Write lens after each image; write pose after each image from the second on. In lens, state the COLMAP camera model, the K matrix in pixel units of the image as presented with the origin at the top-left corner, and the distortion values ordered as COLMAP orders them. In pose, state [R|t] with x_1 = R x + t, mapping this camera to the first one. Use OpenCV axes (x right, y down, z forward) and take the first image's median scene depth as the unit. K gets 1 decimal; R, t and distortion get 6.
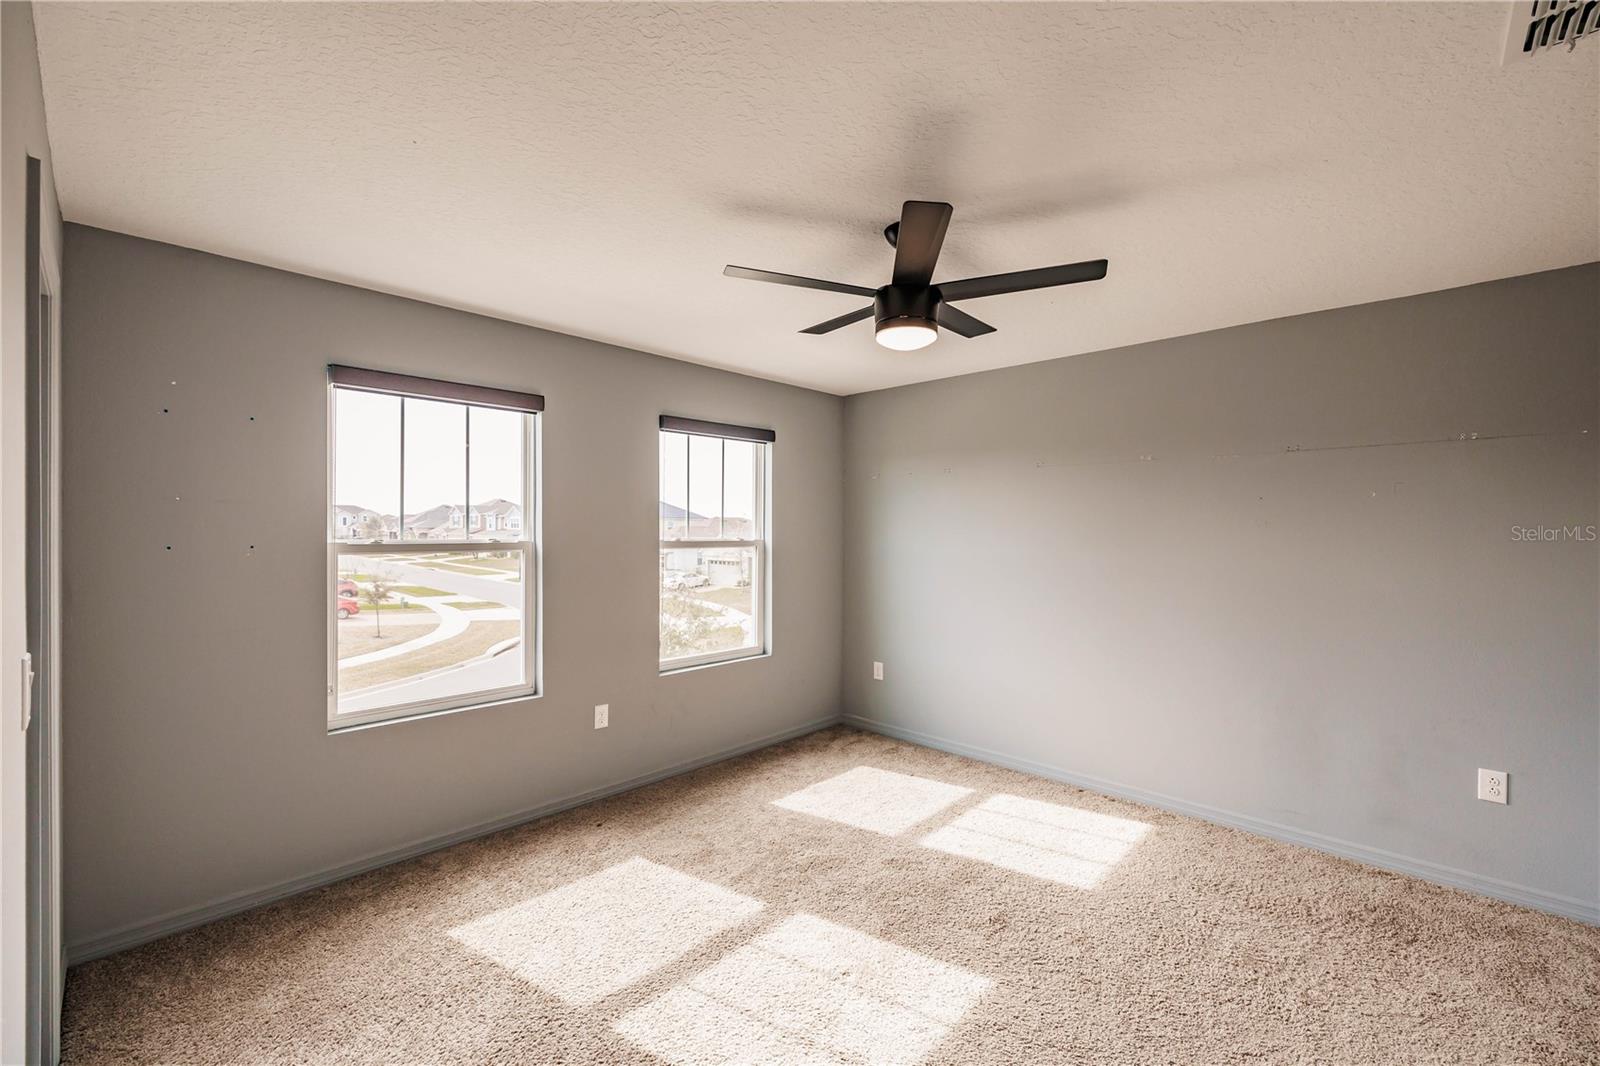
lens RADIAL K [[672.8, 0, 804.7], [0, 672.8, 528.6], [0, 0, 1]] dist [0.005291, 0.000332]
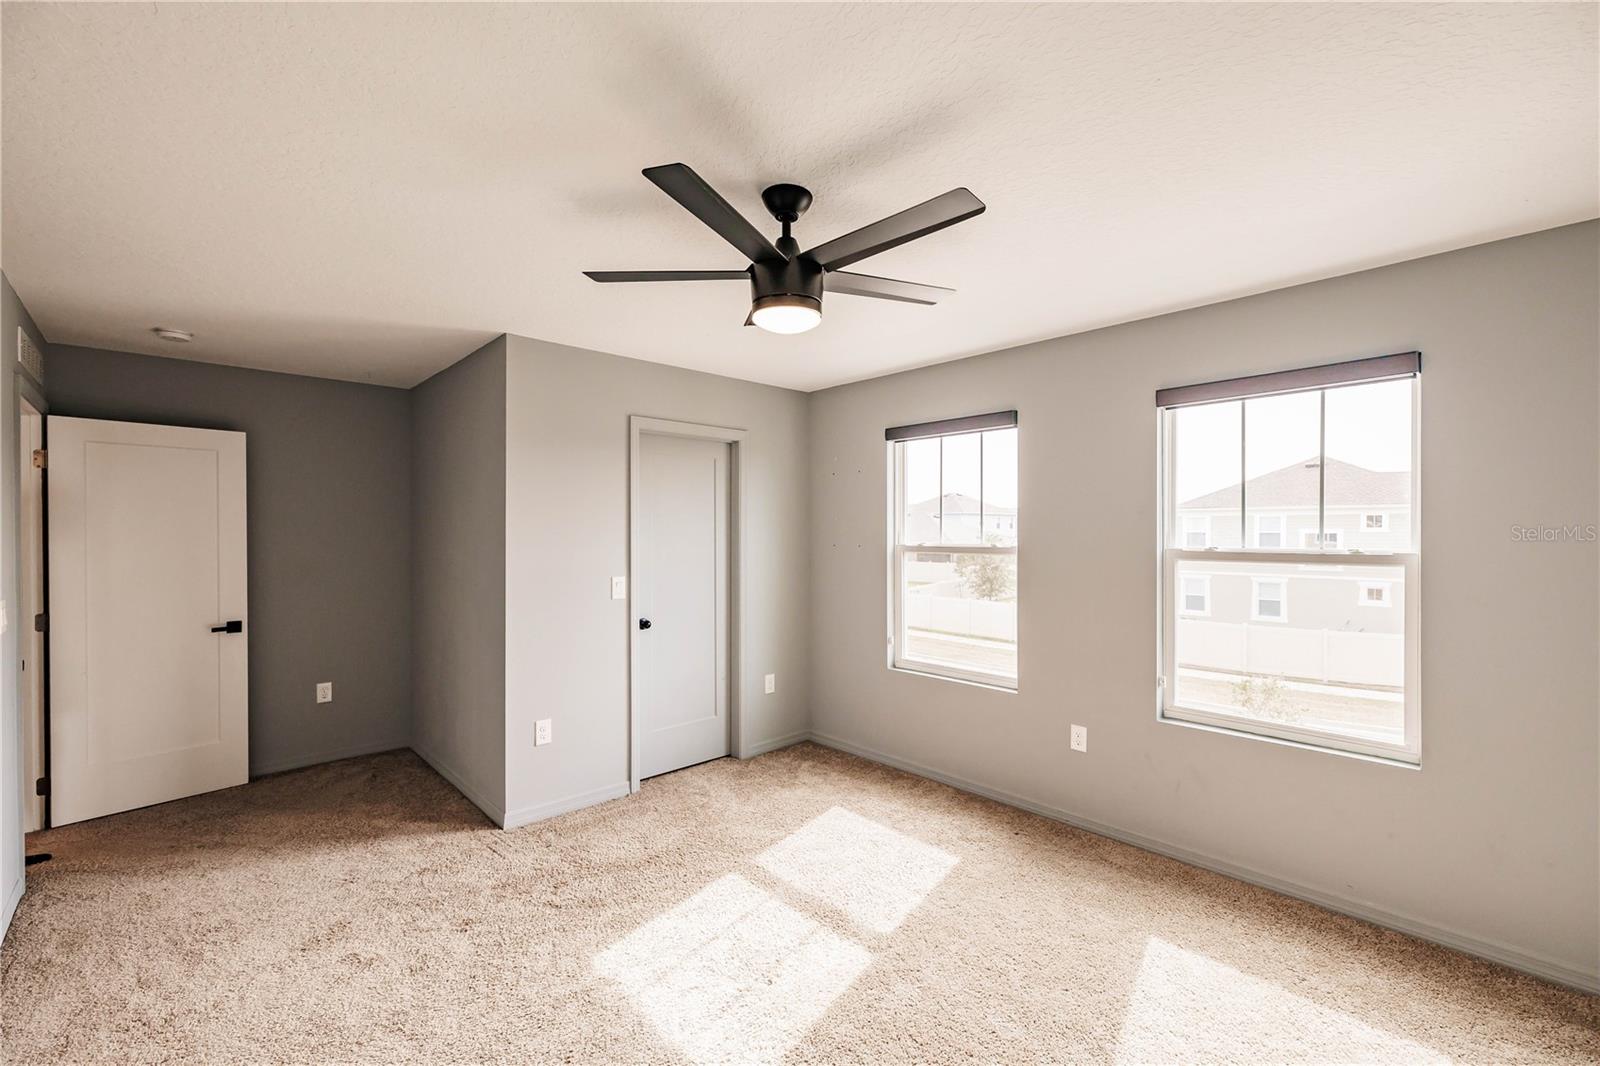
lens RADIAL K [[672.8, 0, 804.7], [0, 672.8, 528.6], [0, 0, 1]] dist [0.005291, 0.000332]
pose [[-0.059901, -0.016060, -0.998075, 0.695925], [0.004320, 0.999857, -0.016347, 0.005628], [0.998195, -0.005291, -0.059823, 0.733349]]
